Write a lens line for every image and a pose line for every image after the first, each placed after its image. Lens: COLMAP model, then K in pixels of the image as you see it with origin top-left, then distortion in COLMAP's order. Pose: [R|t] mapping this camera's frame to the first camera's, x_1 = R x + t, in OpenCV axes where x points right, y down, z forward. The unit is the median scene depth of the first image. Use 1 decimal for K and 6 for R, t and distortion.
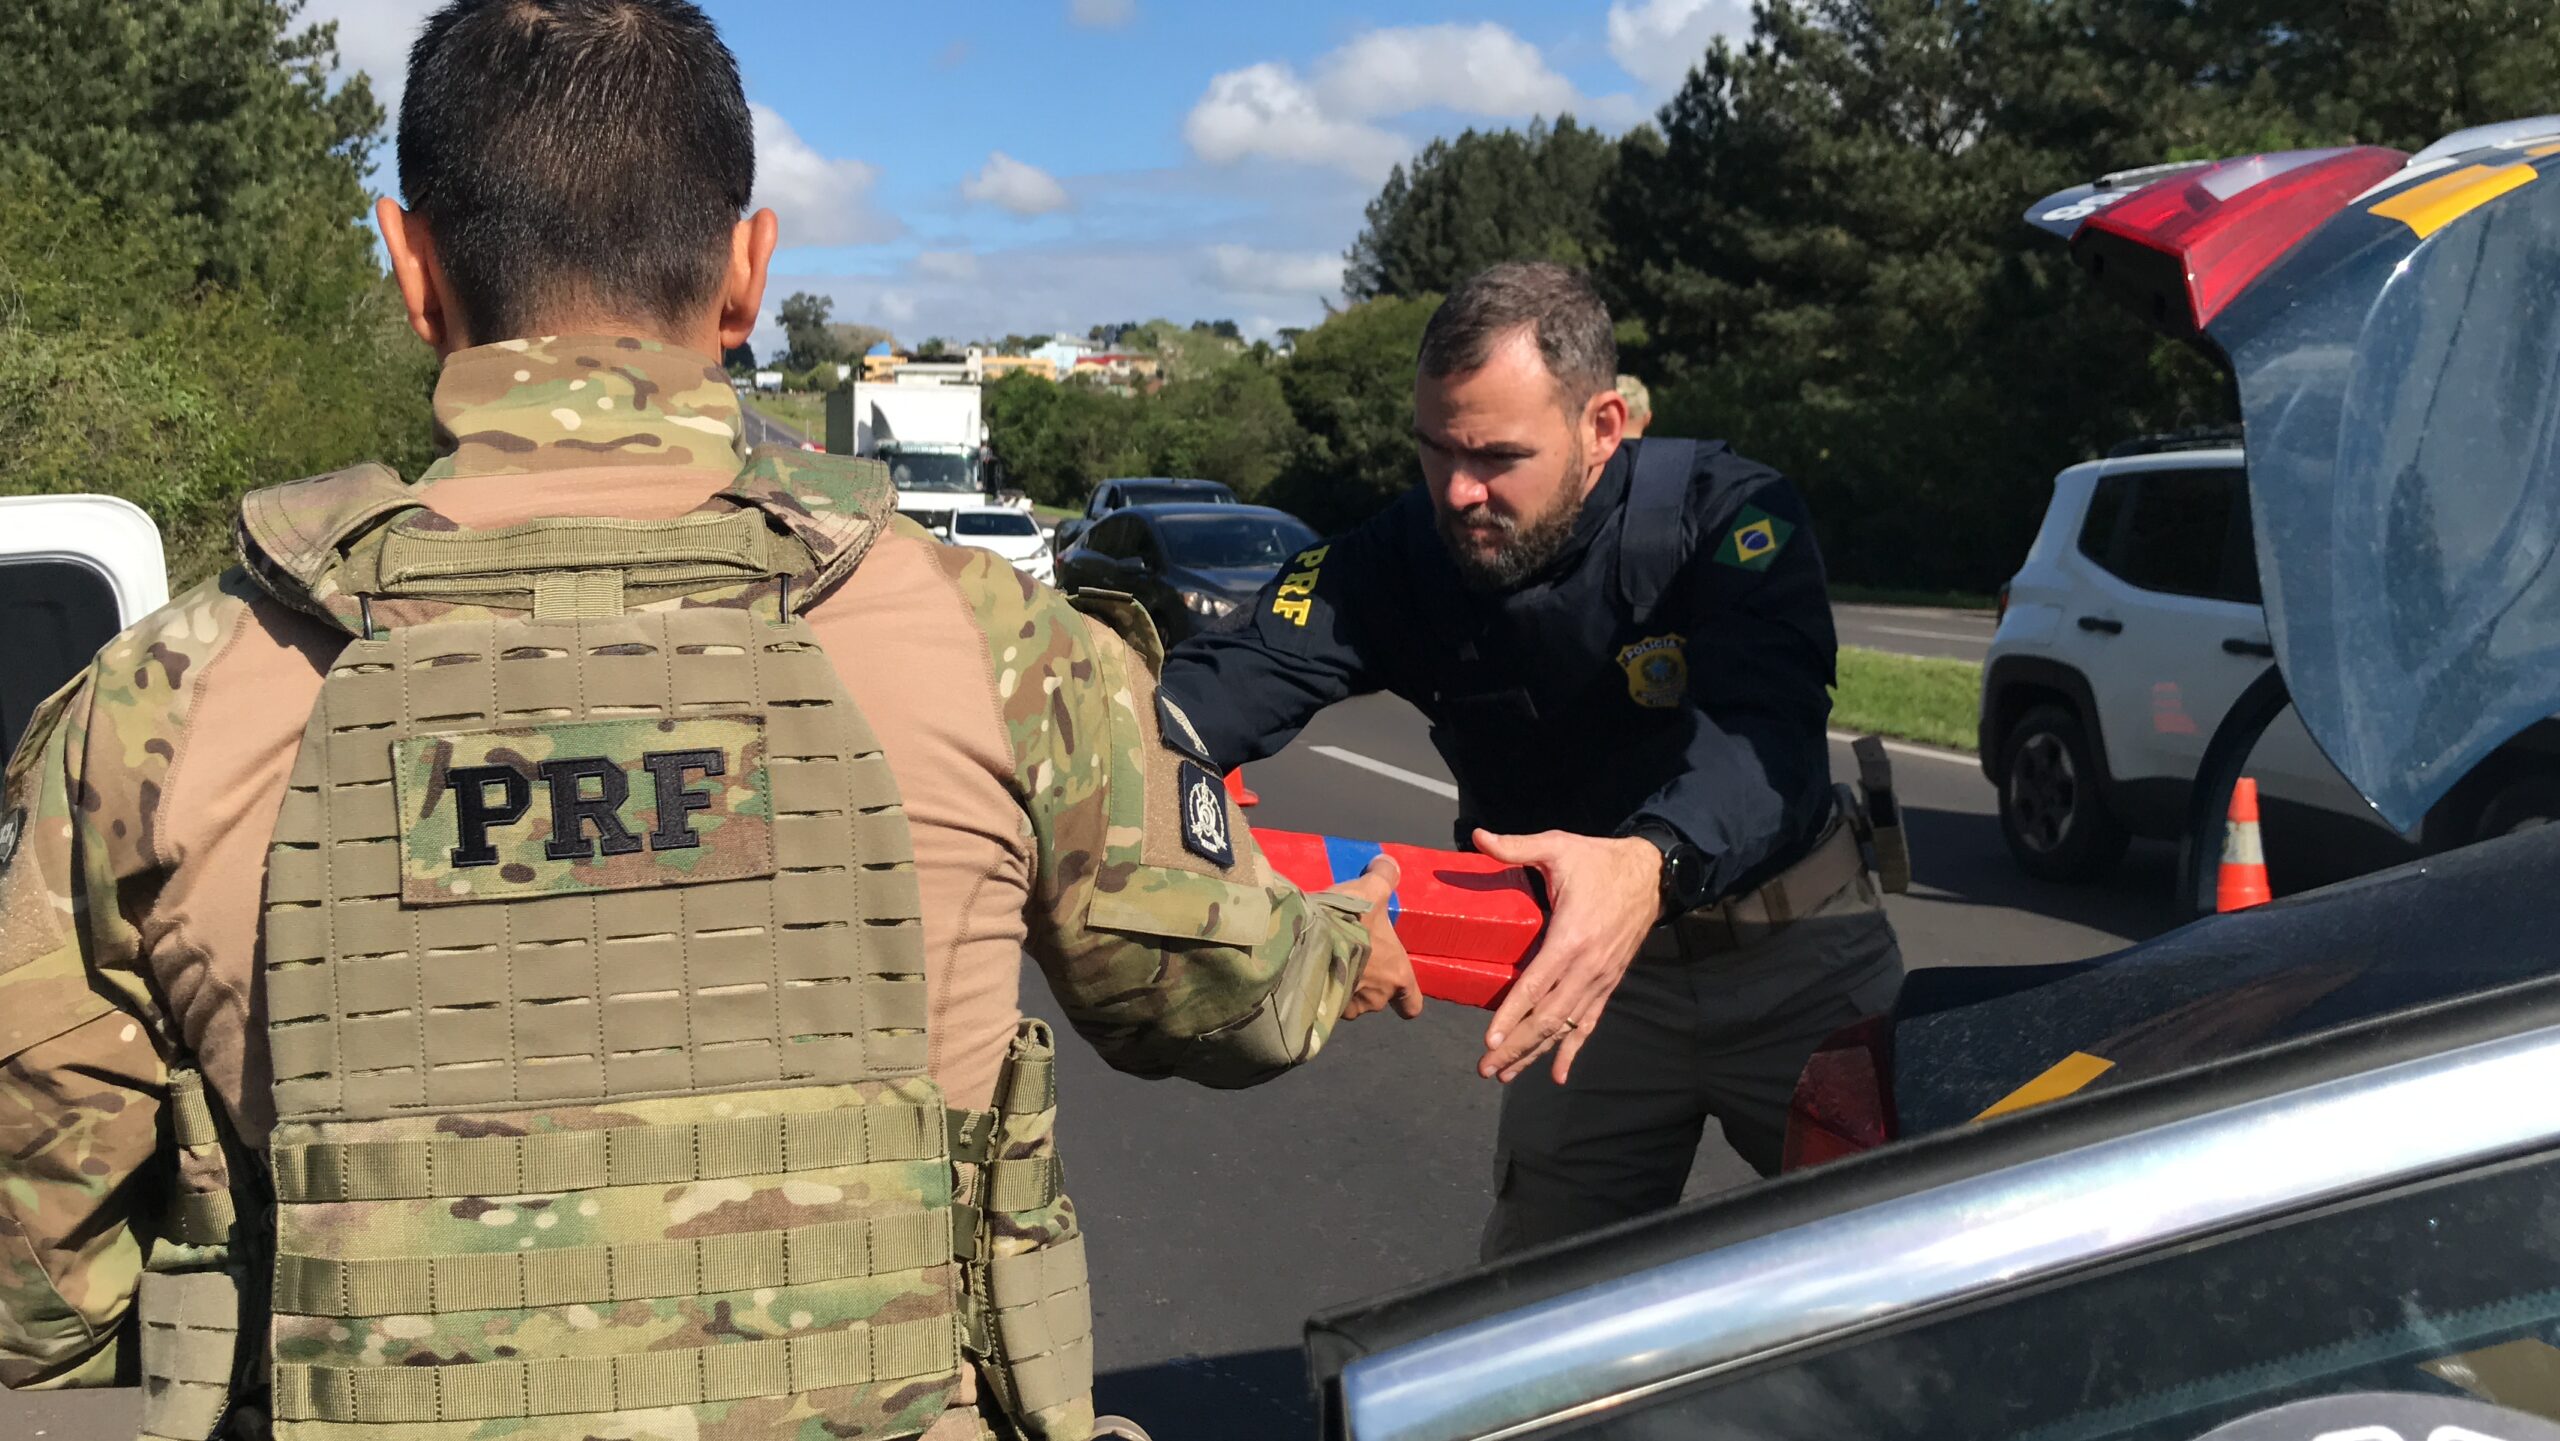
lens RADIAL K [[2557.4, 0, 1281.2], [0, 2557.4, 712.4], [0, 0, 1]] dist [-0.000962, 0.000000]
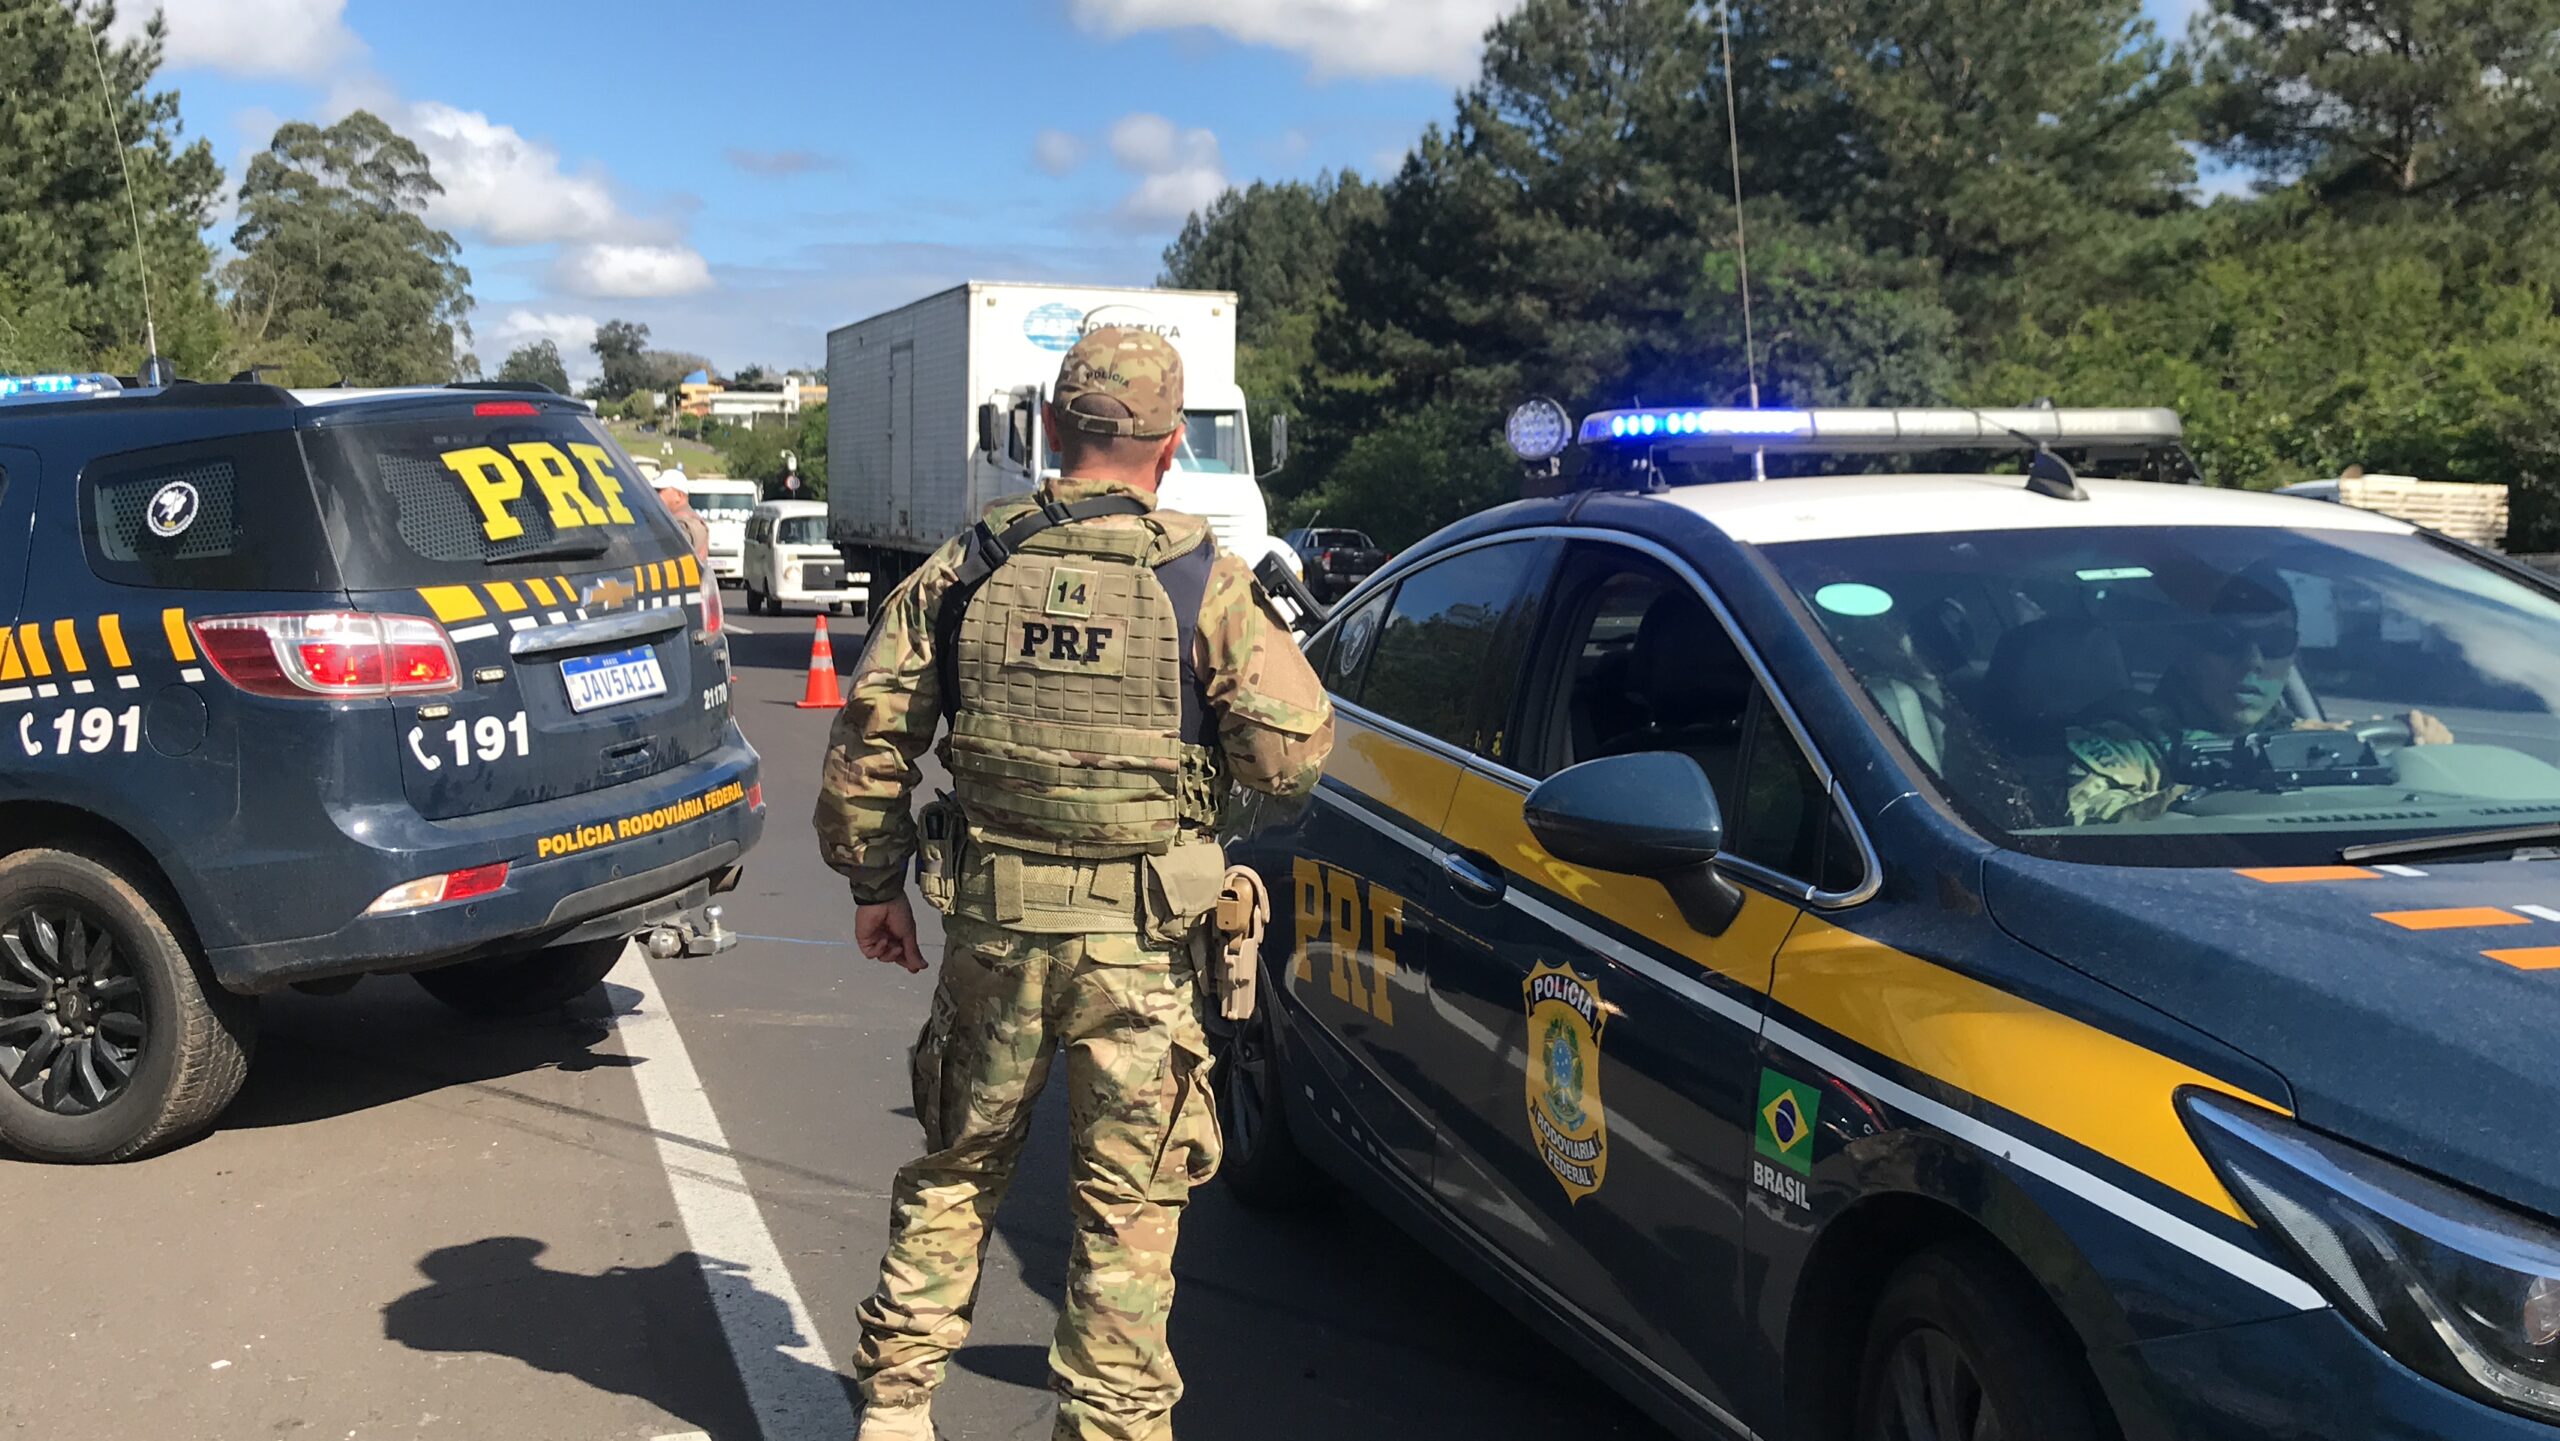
lens RADIAL K [[2557.4, 0, 1317.8], [0, 2557.4, 692.0], [0, 0, 1]] dist [-0.000962, 0.000000]
pose [[0.996613, -0.000310, 0.082236, 0.028907], [0.001960, 0.999798, -0.019983, 0.011545], [-0.082213, 0.020077, 0.996413, -0.134599]]
